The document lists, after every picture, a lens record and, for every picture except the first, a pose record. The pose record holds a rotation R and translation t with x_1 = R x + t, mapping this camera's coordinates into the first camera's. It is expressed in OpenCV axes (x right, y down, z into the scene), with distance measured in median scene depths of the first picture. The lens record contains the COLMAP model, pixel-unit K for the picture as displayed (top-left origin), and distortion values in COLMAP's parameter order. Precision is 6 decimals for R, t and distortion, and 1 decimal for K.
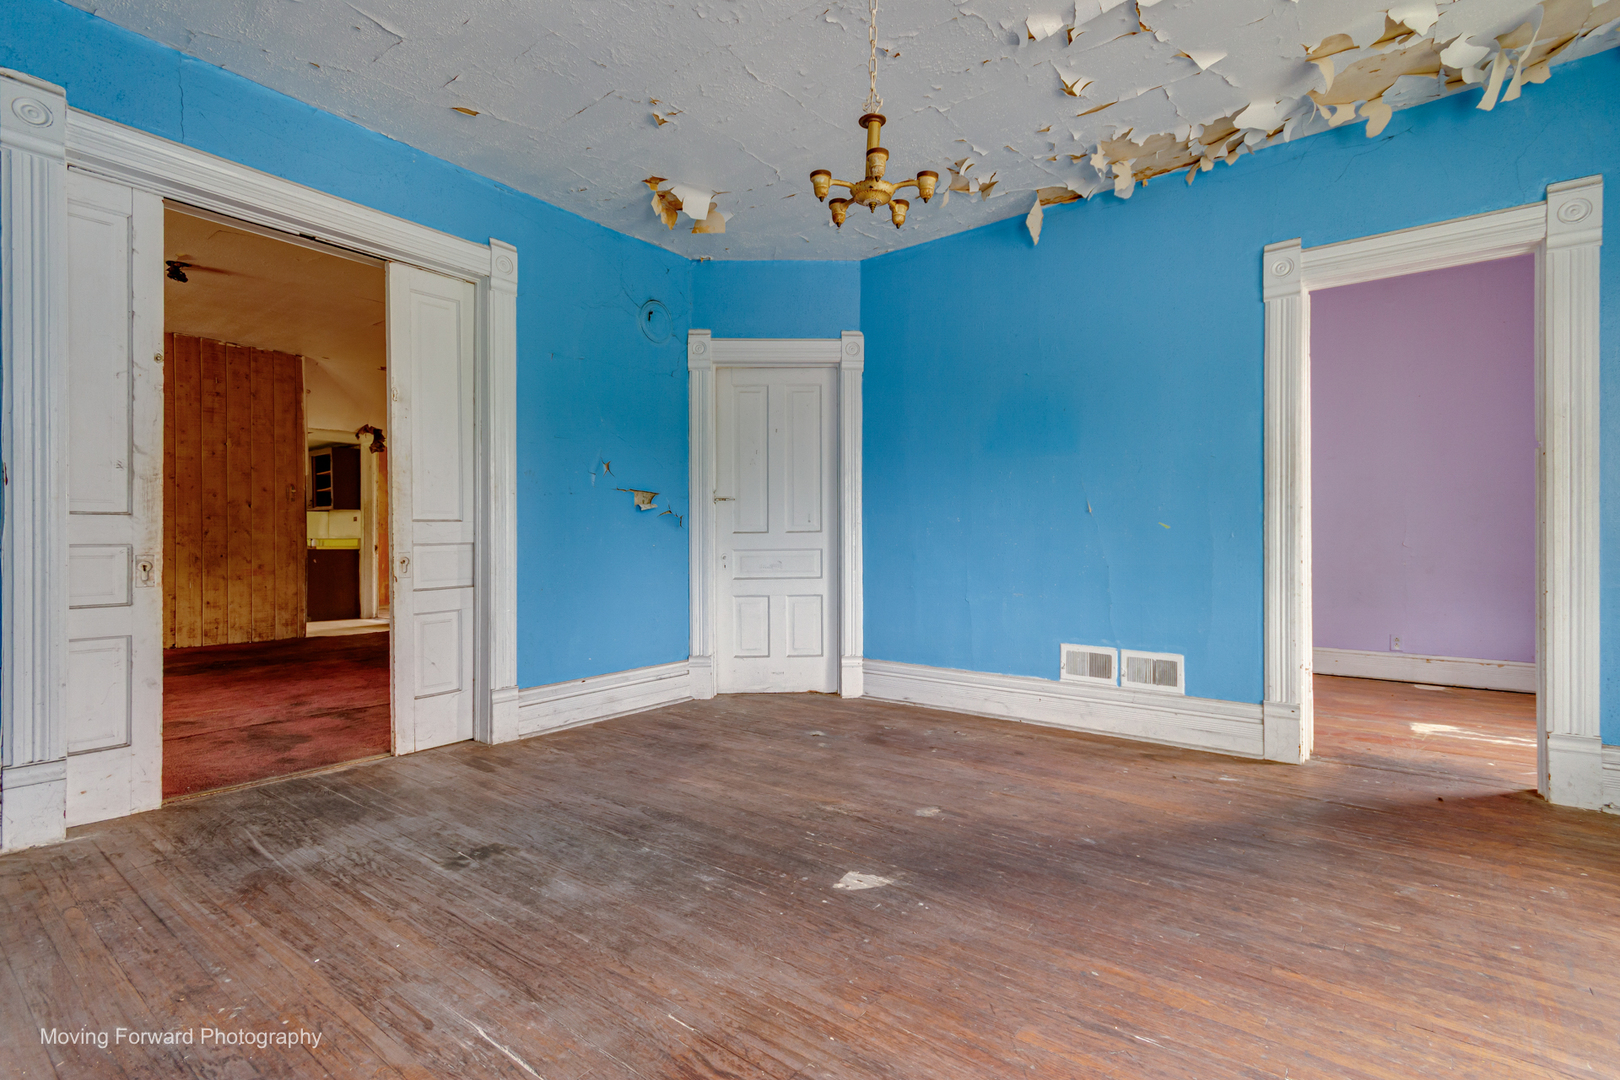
lens RADIAL K [[754.0, 0, 819.3], [0, 754.0, 535.9], [0, 0, 1]] dist [0.007633, -0.000936]
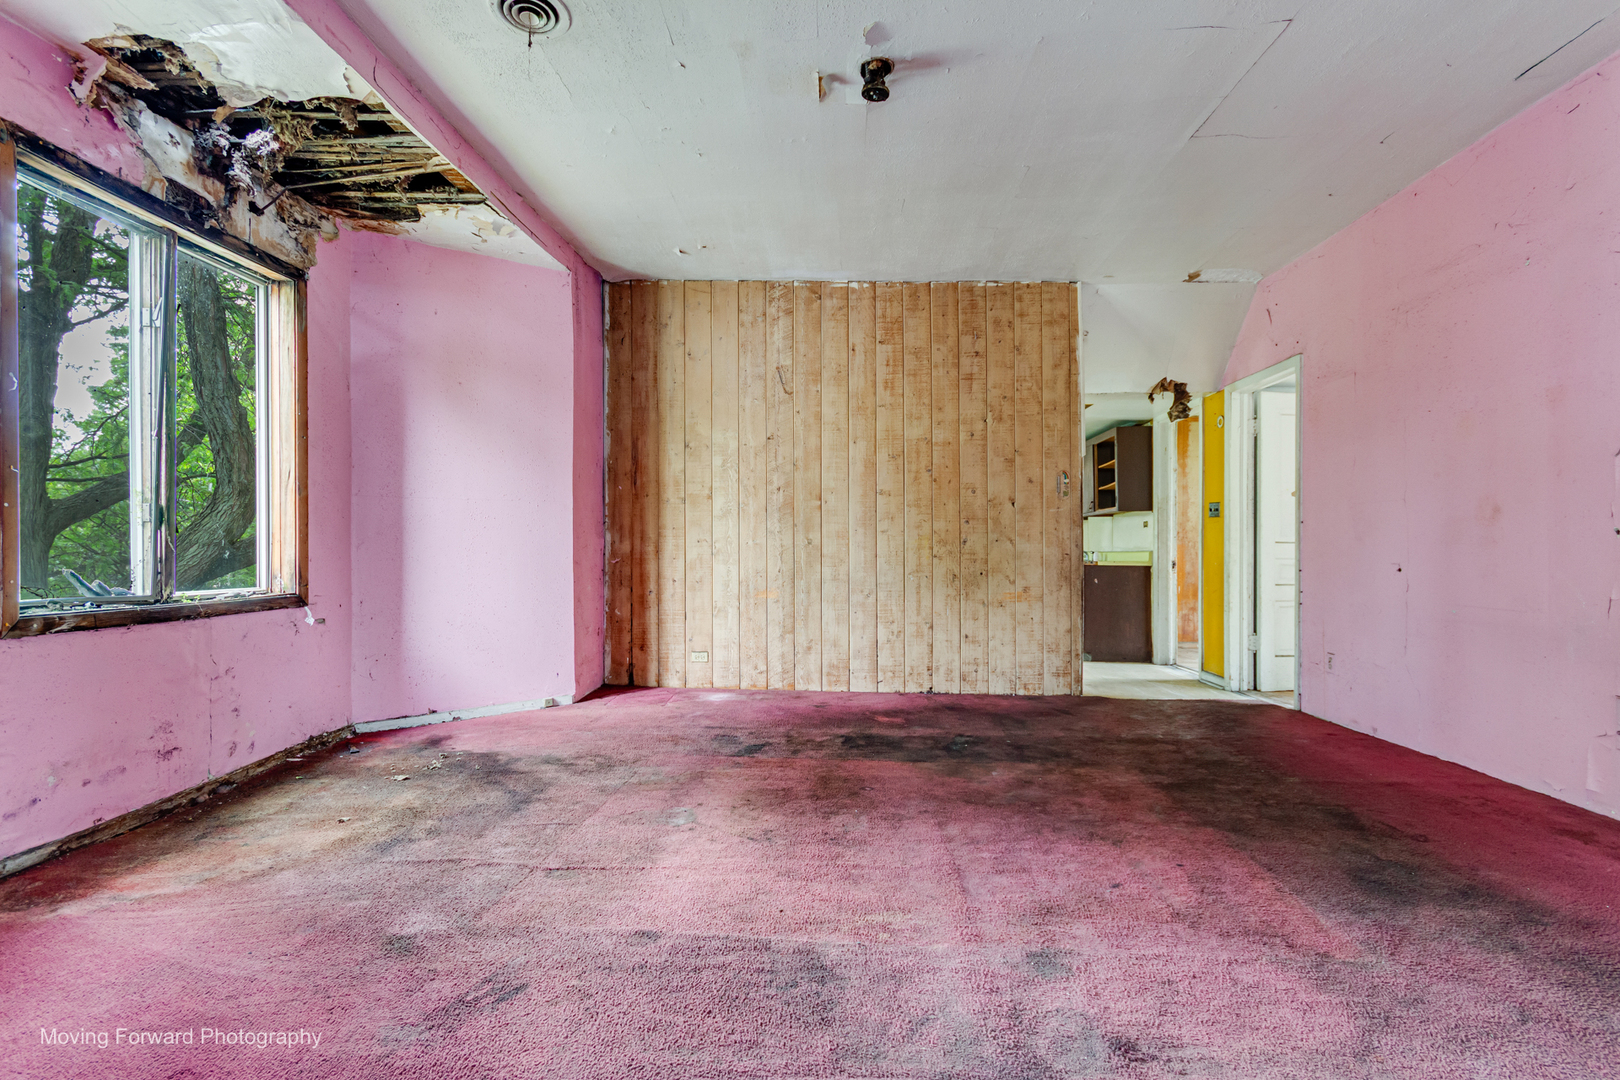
lens RADIAL K [[754.0, 0, 810.4], [0, 754.0, 549.9], [0, 0, 1]] dist [0.007633, -0.000936]
pose [[0.575631, -0.001713, -0.817708, -0.275936], [0.001059, 0.999999, -0.001349, 0.004035], [0.817709, -0.000090, 0.575631, 0.427100]]
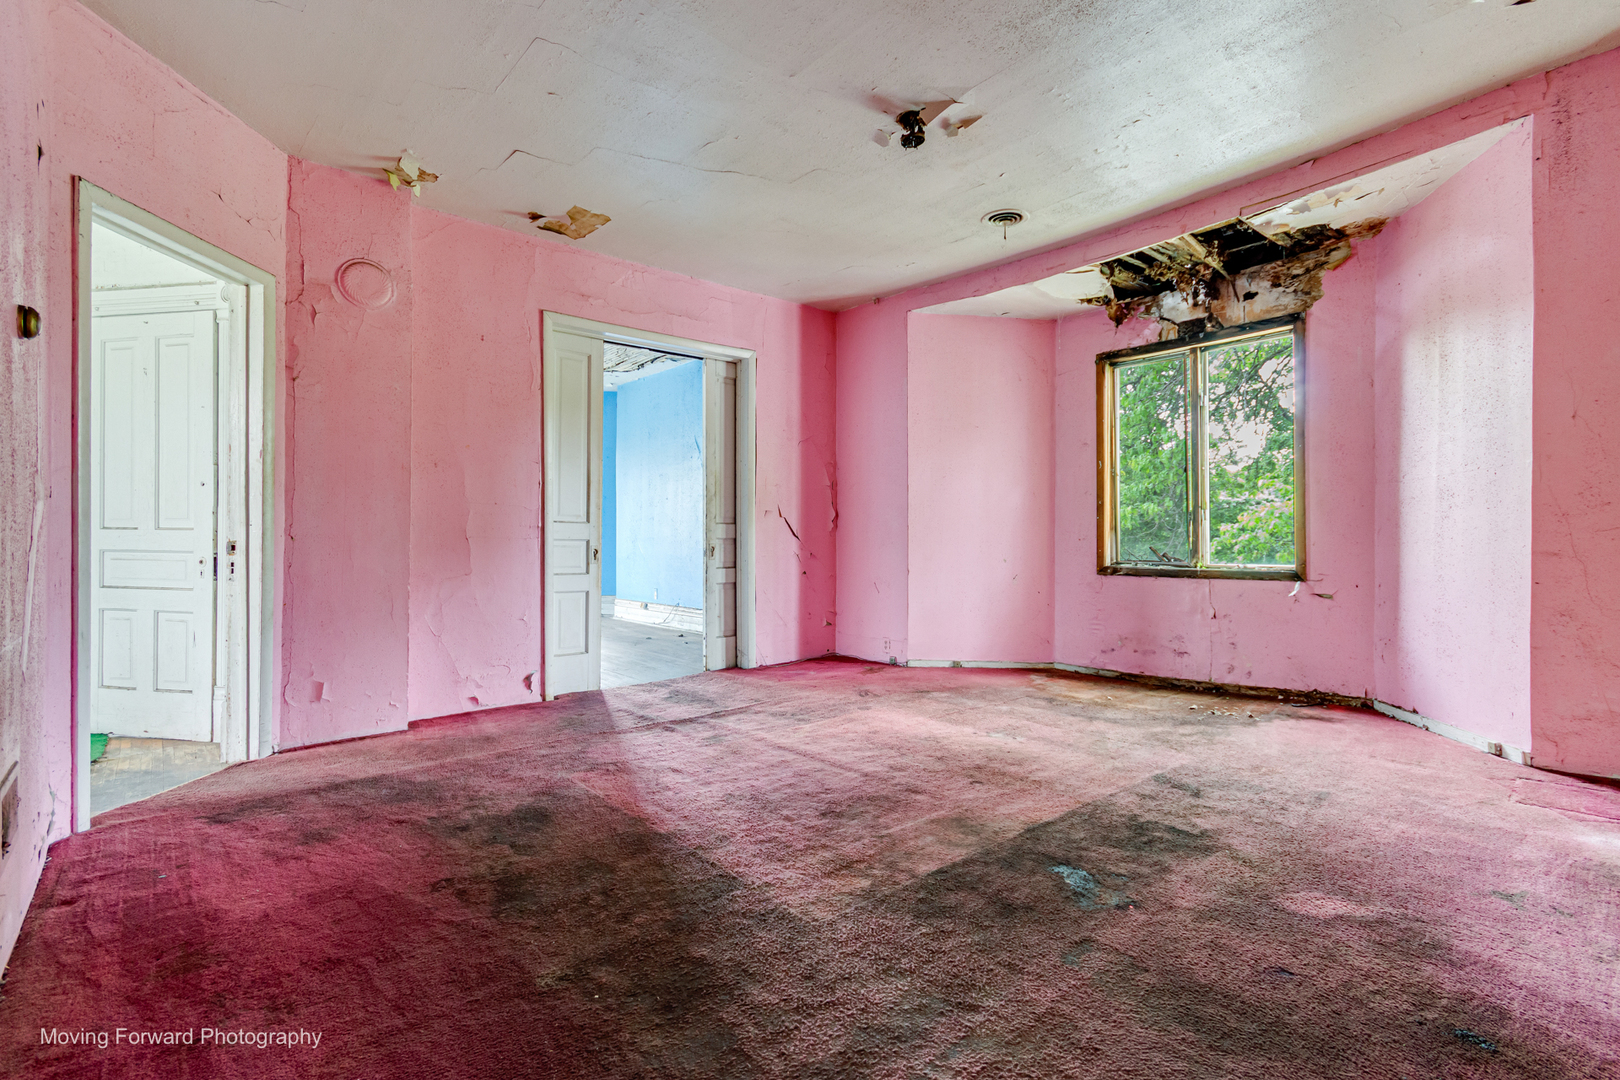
lens RADIAL K [[754.0, 0, 803.9], [0, 754.0, 537.0], [0, 0, 1]] dist [0.007633, -0.000936]
pose [[-0.977821, 0.003616, 0.209409, -0.608249], [0.002752, 0.999986, -0.004418, 0.005545], [-0.209422, -0.003744, -0.977818, 1.137513]]
